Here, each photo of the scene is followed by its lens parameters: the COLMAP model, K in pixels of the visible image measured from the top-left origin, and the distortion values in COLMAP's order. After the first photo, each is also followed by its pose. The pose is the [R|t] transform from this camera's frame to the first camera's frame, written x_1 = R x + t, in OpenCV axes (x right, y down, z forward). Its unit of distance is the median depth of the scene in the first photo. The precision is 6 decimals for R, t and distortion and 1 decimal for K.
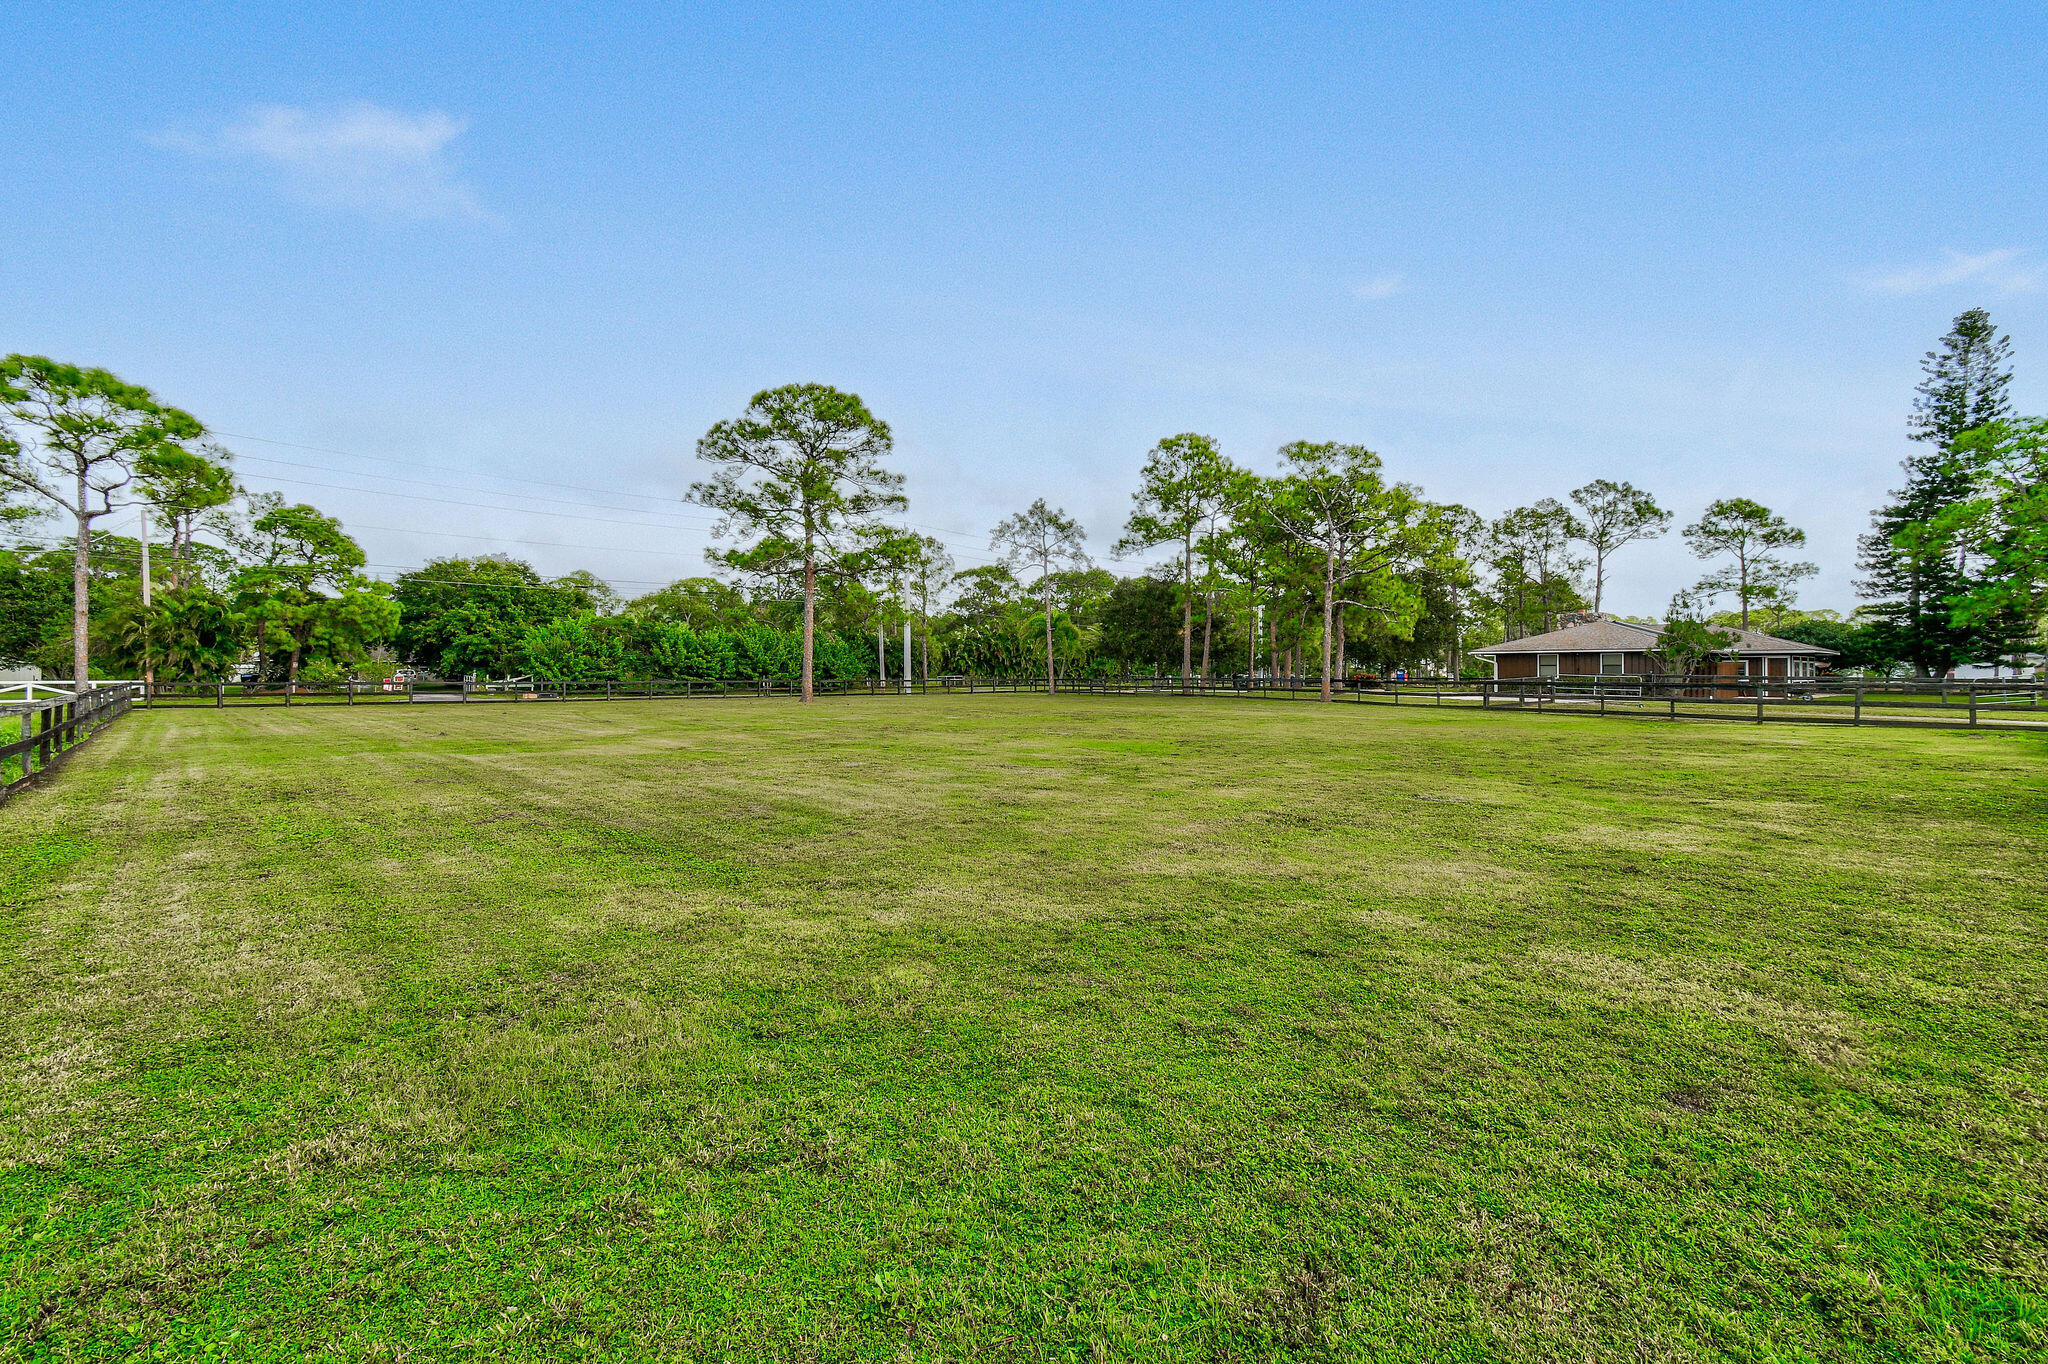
lens RADIAL K [[936.7, 0, 1013.2], [0, 936.7, 671.9], [0, 0, 1]] dist [0.000494, -0.002923]
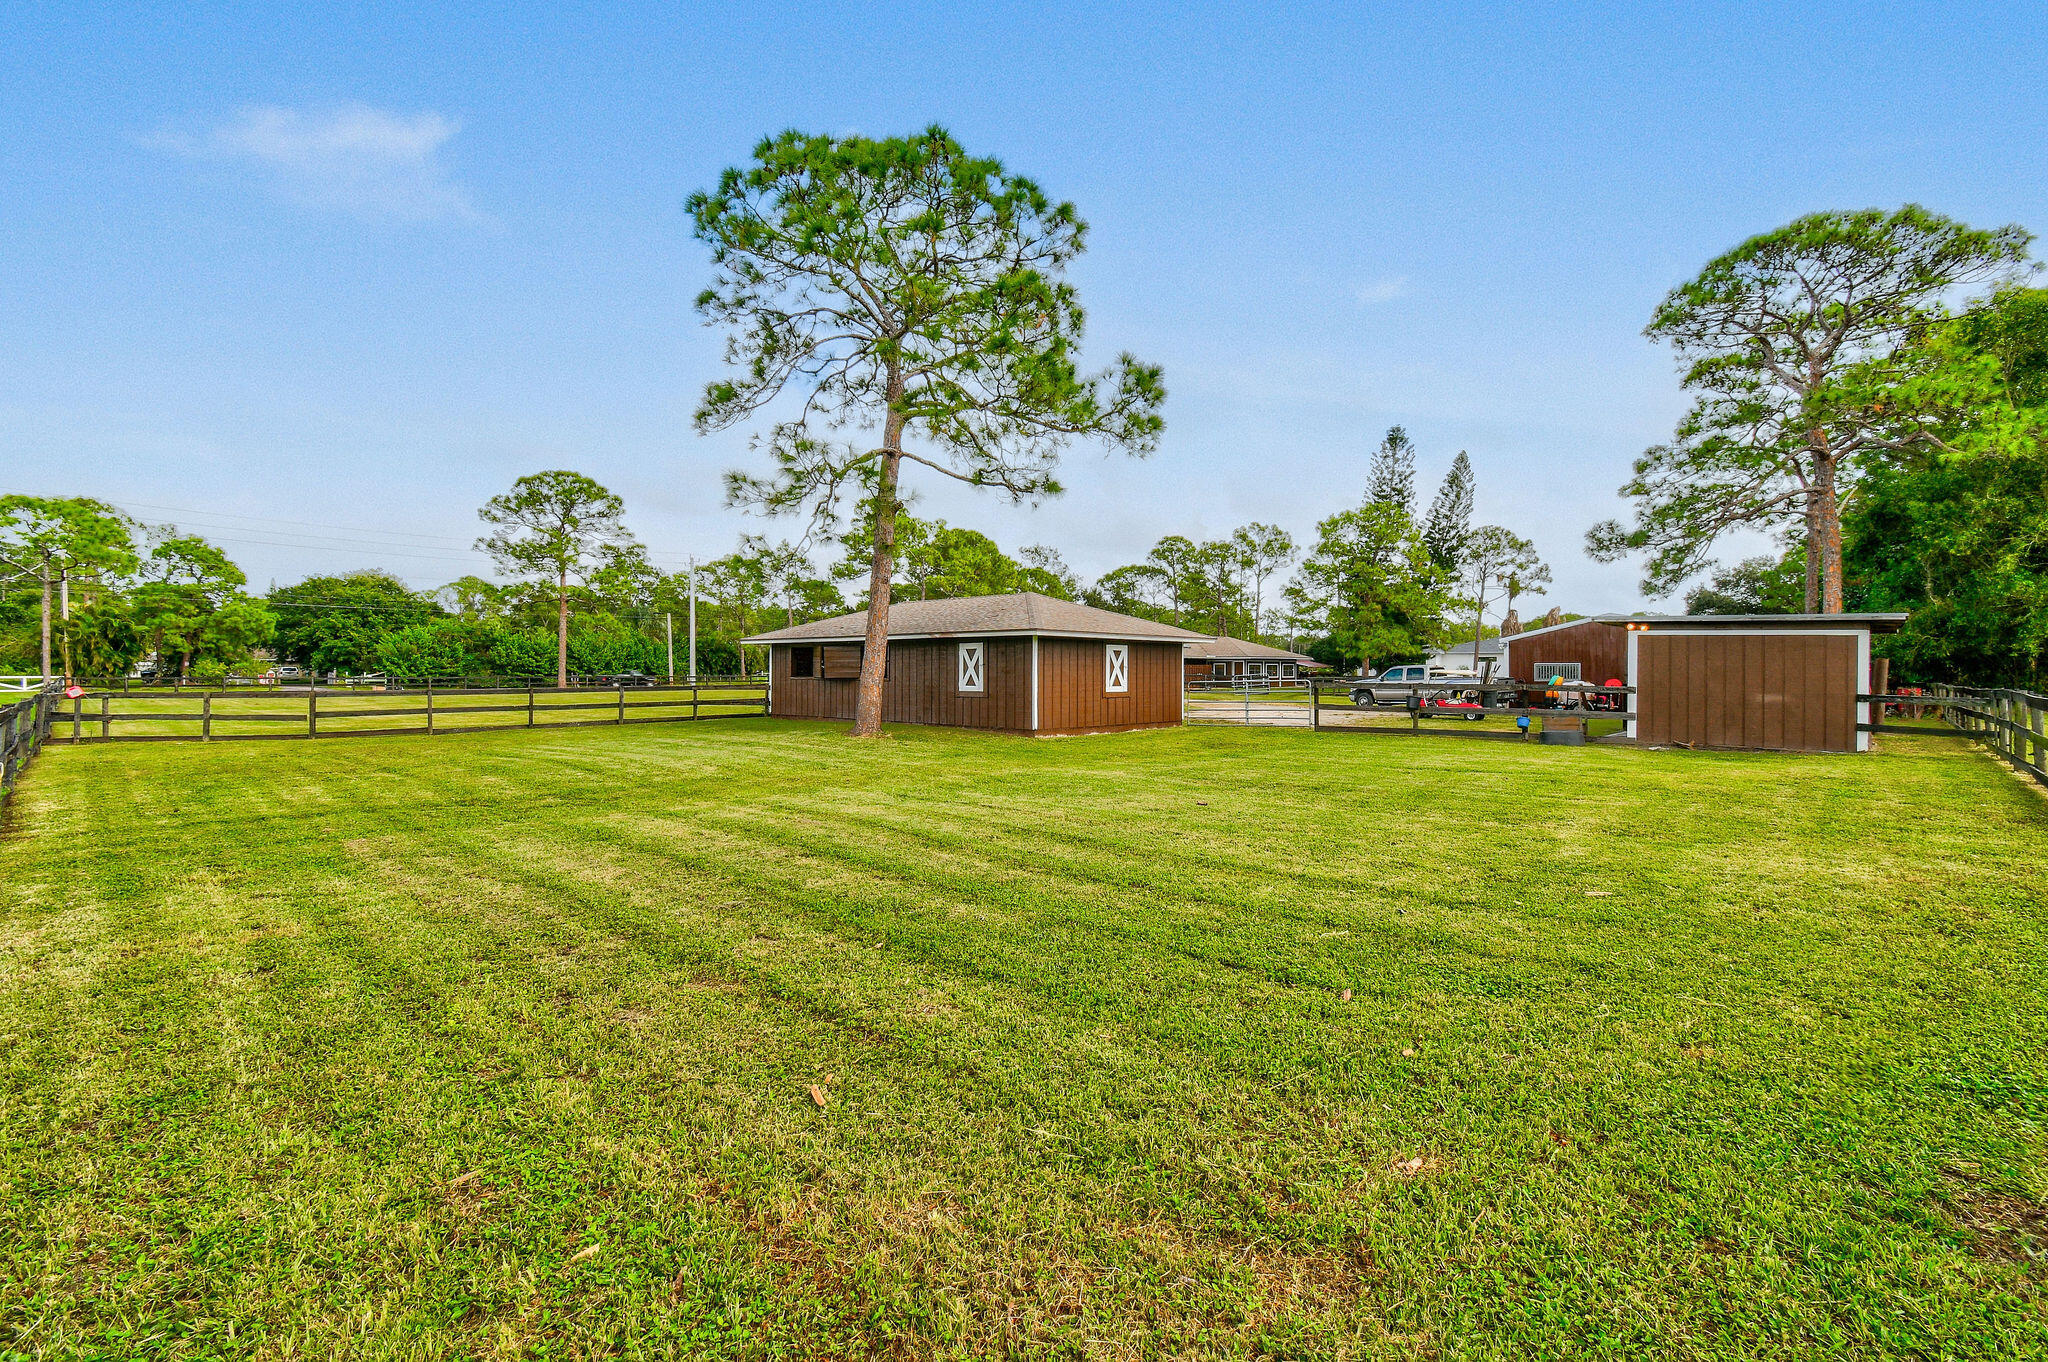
lens RADIAL K [[936.7, 0, 1030.9], [0, 936.7, 679.7], [0, 0, 1]] dist [0.000494, -0.002923]
pose [[0.997459, 0.002070, 0.071207, 0.275220], [-0.002900, 0.999929, 0.011558, -0.003139], [-0.071178, -0.011735, 0.997395, -0.336506]]
